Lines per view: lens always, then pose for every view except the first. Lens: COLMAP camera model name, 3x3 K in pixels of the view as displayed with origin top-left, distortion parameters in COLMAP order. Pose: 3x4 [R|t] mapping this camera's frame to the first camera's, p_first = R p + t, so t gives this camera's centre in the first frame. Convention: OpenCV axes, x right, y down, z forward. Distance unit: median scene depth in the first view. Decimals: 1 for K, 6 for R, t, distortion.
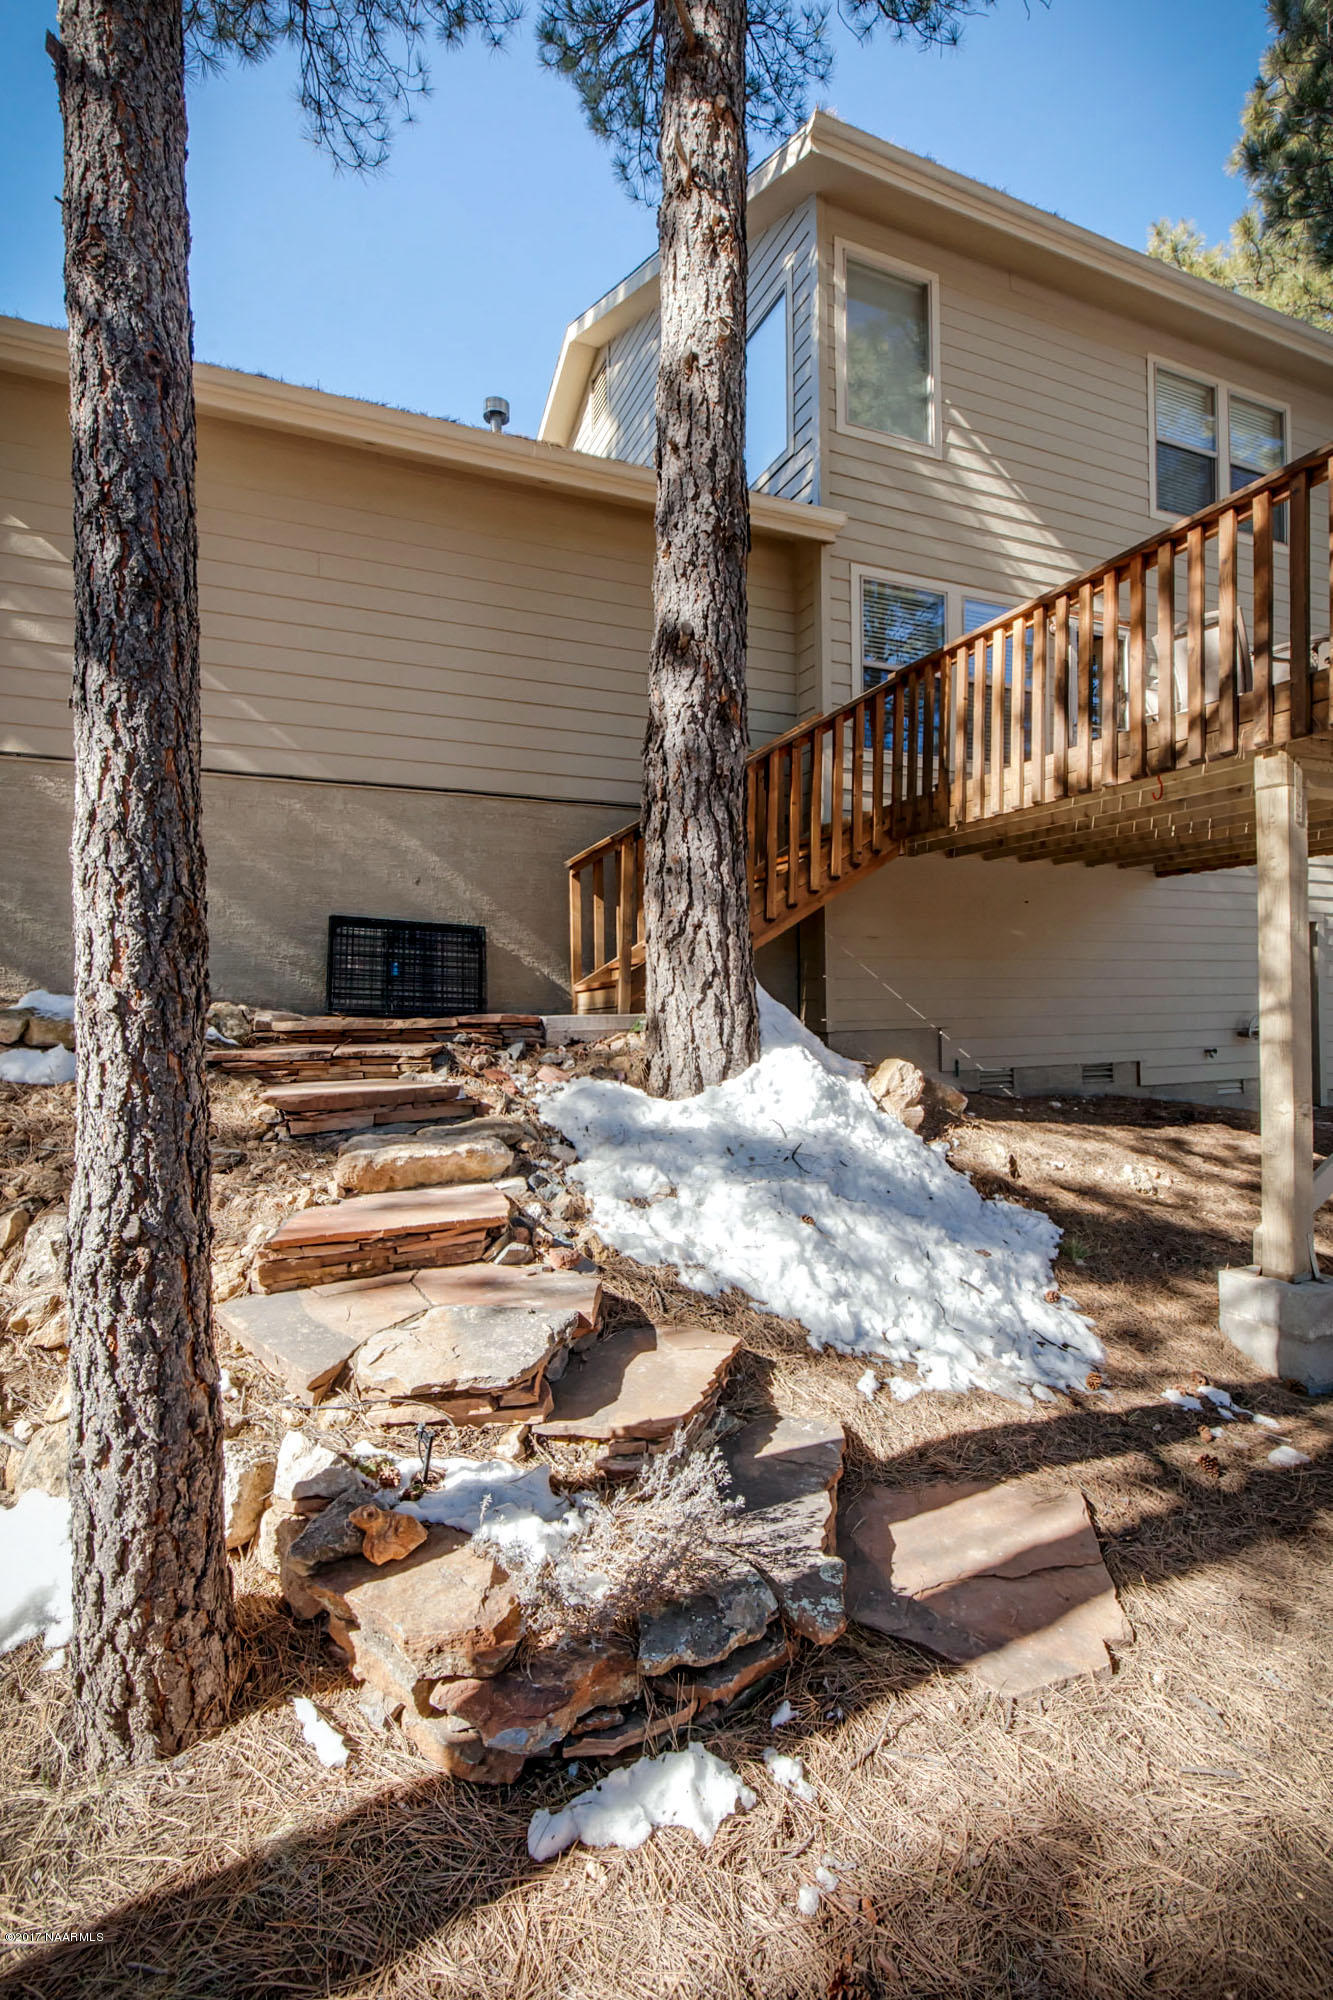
lens RADIAL K [[904.3, 0, 657.6], [0, 904.3, 1001.8], [0, 0, 1]] dist [0.002408, -0.001020]
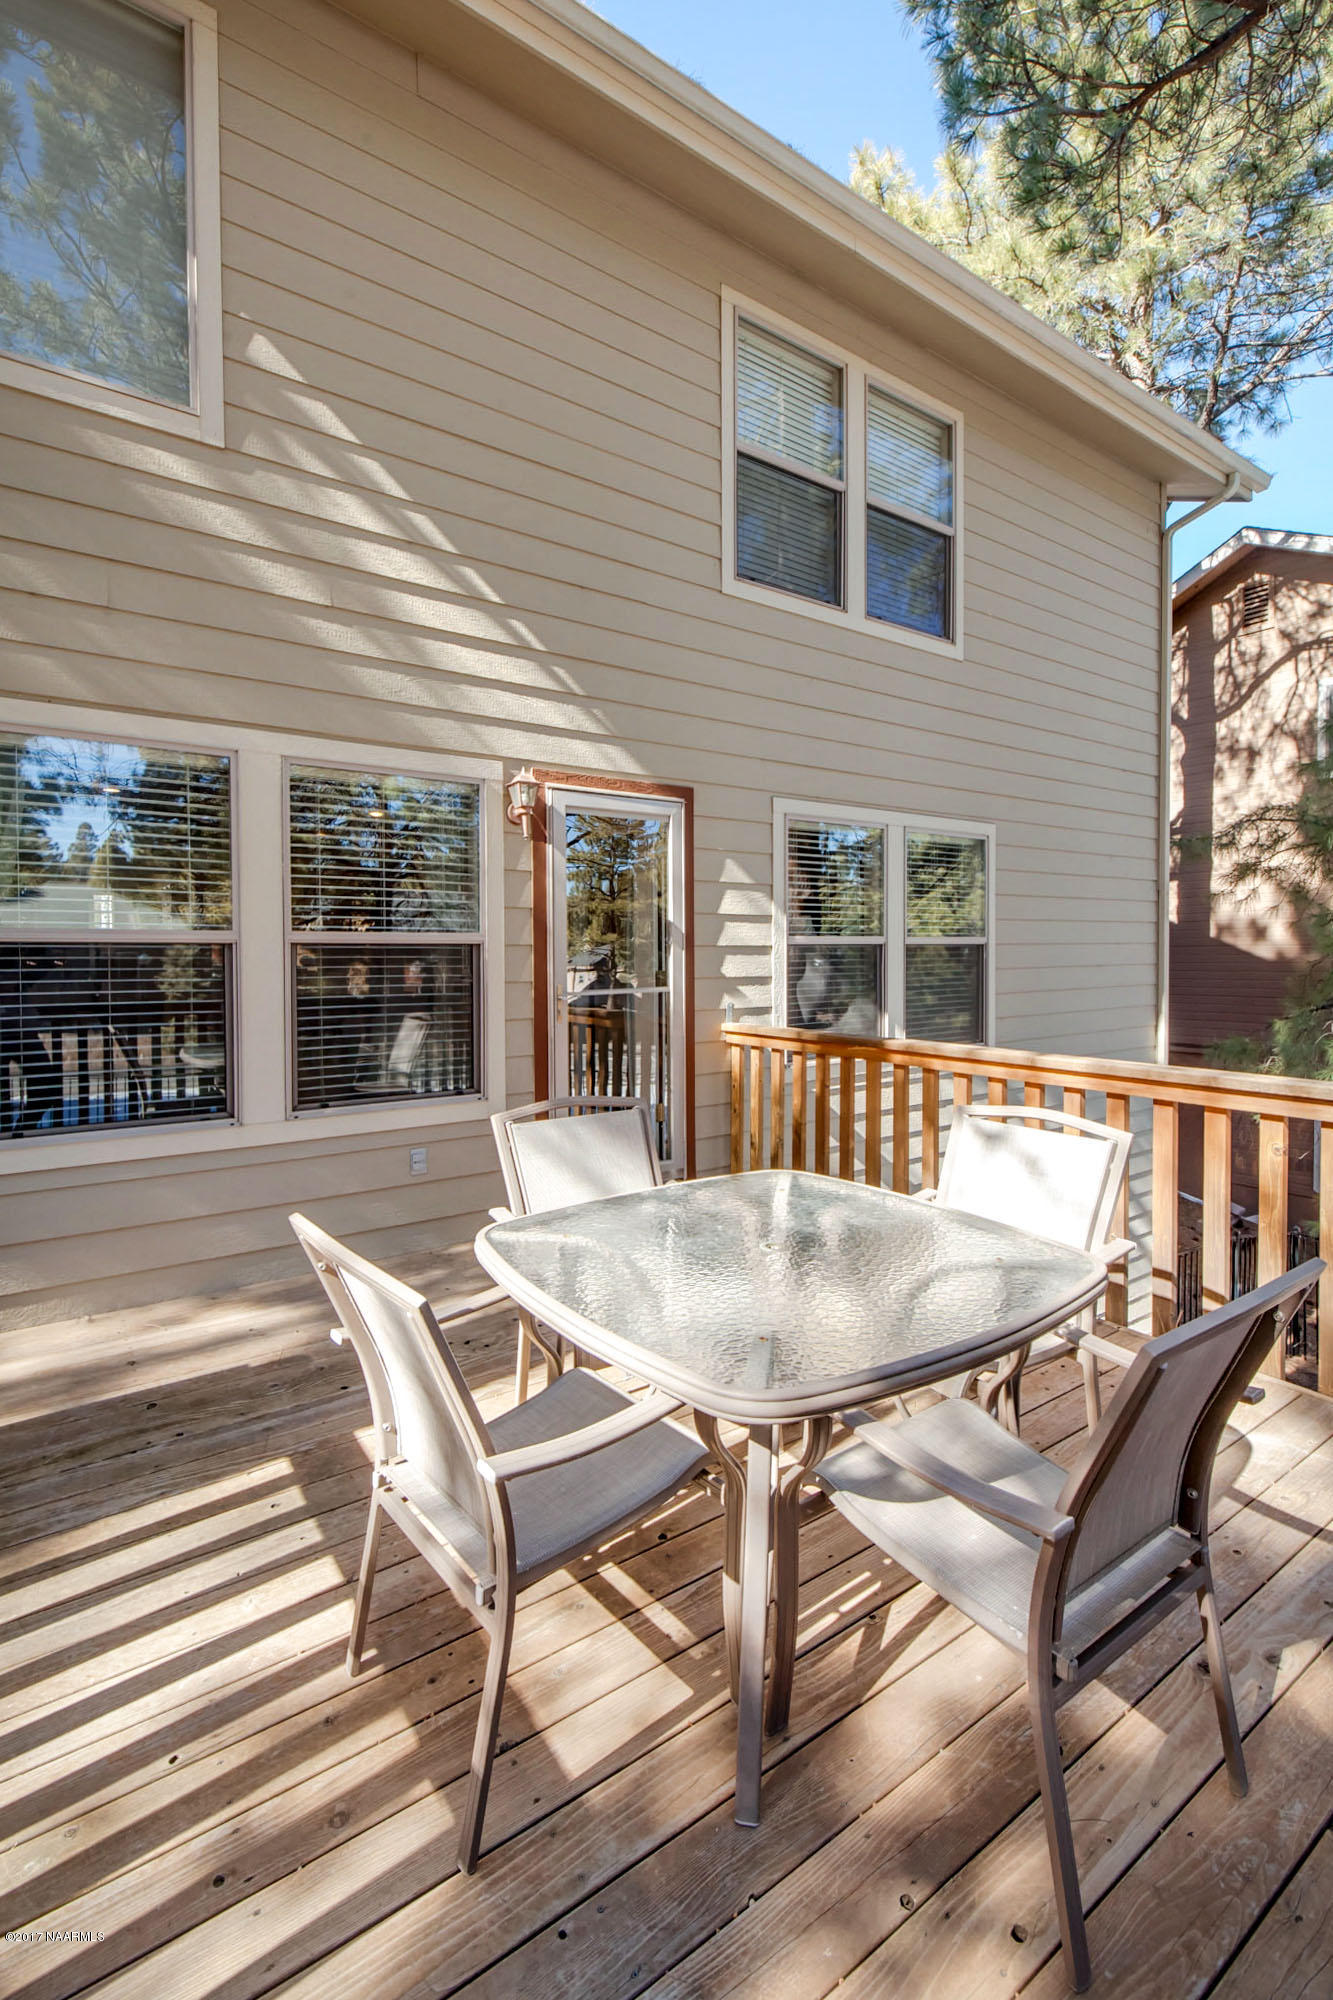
lens RADIAL K [[904.3, 0, 667.8], [0, 904.3, 988.9], [0, 0, 1]] dist [0.002408, -0.001020]
pose [[0.973845, -0.015480, 0.226687, 0.387631], [0.004967, 0.998889, 0.046872, -0.323439], [-0.227160, -0.044520, 0.972839, 0.464664]]
